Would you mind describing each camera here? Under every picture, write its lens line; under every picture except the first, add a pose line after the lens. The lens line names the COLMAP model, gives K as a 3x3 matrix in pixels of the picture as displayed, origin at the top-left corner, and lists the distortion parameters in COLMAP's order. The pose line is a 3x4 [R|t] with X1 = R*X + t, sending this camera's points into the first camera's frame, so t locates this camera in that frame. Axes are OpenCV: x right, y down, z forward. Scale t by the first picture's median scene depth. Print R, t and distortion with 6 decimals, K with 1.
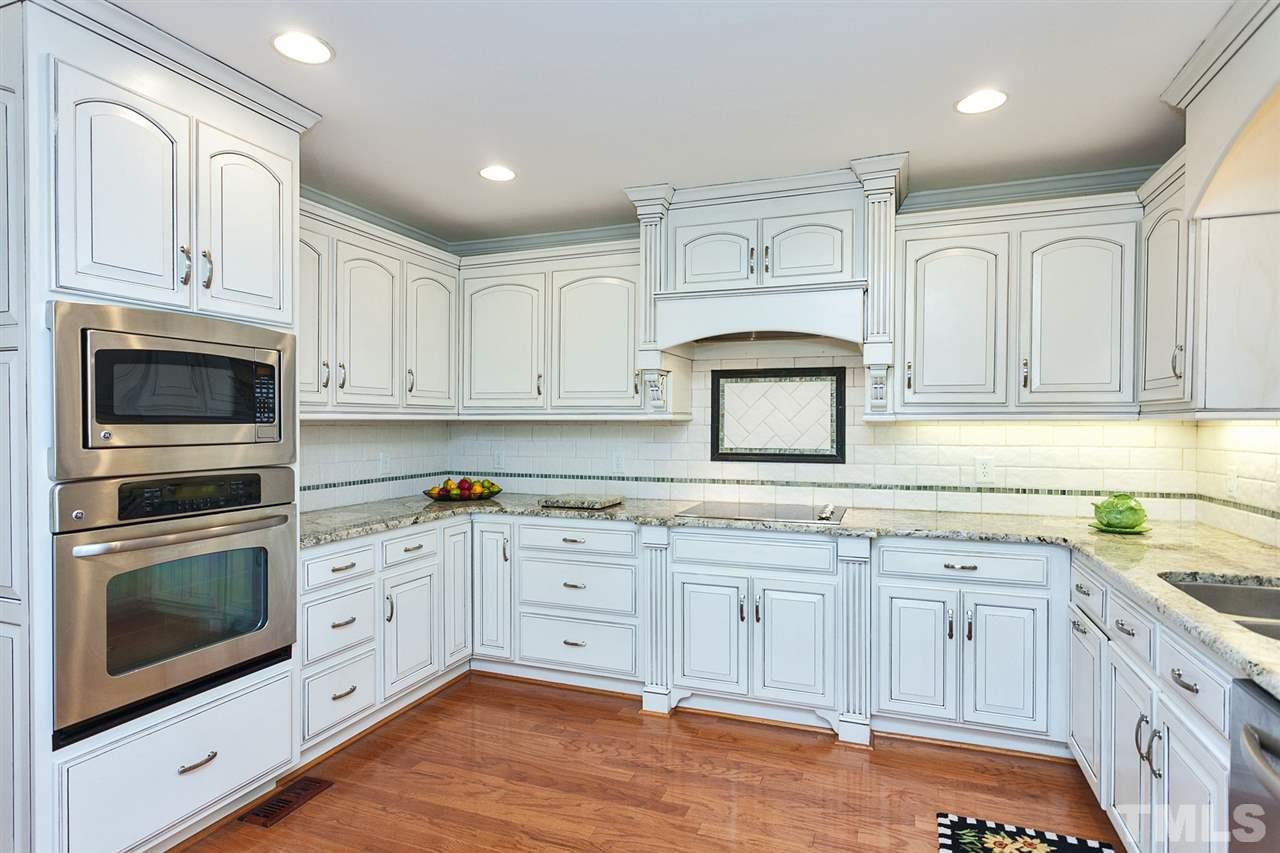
lens RADIAL K [[678.7, 0, 633.9], [0, 678.7, 425.7], [0, 0, 1]] dist [-0.006915, 0.006403]
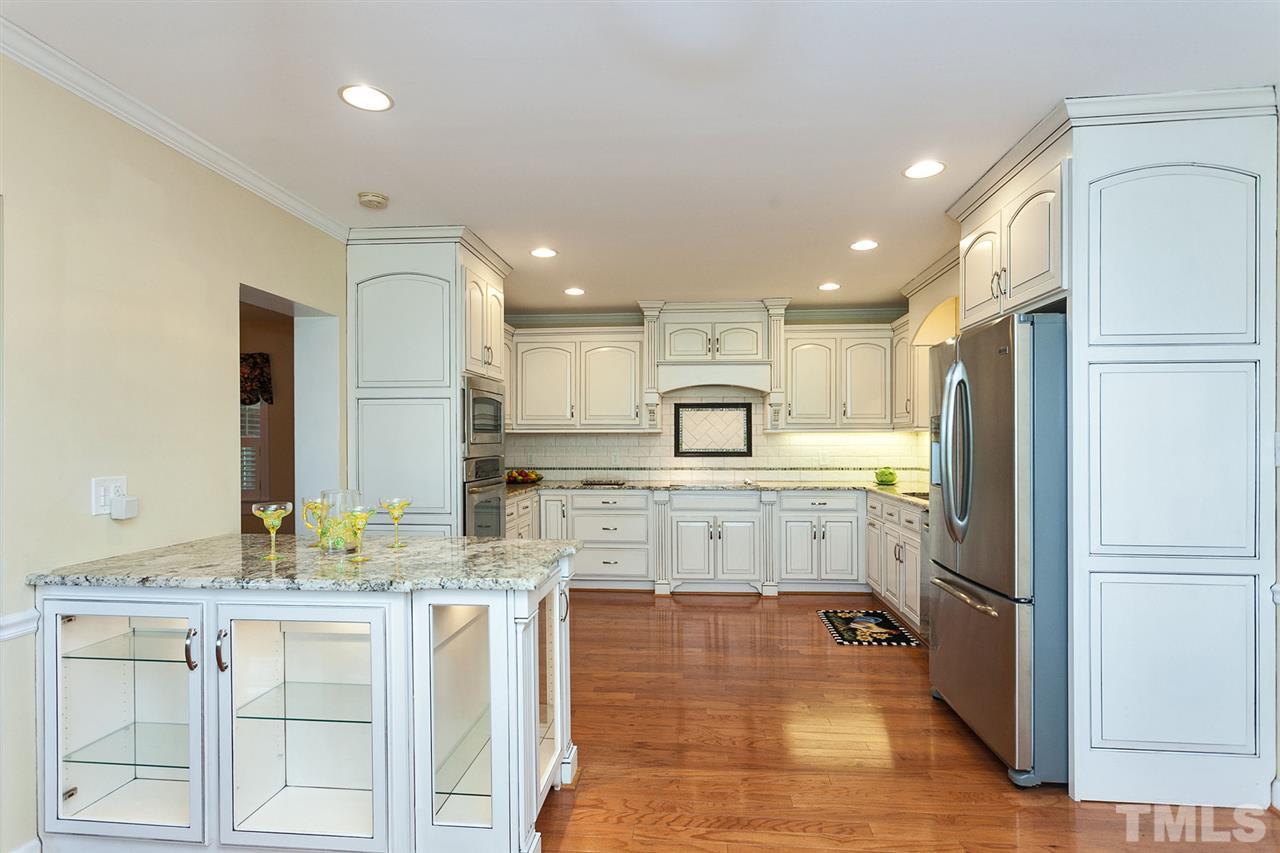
lens RADIAL K [[658.9, 0, 628.8], [0, 658.9, 428.5], [0, 0, 1]] dist [-0.007541, 0.004835]
pose [[0.964946, 0.001840, 0.262443, -0.552024], [0.003659, 0.999784, -0.020463, 0.018933], [-0.262424, 0.020706, 0.964731, -0.717821]]
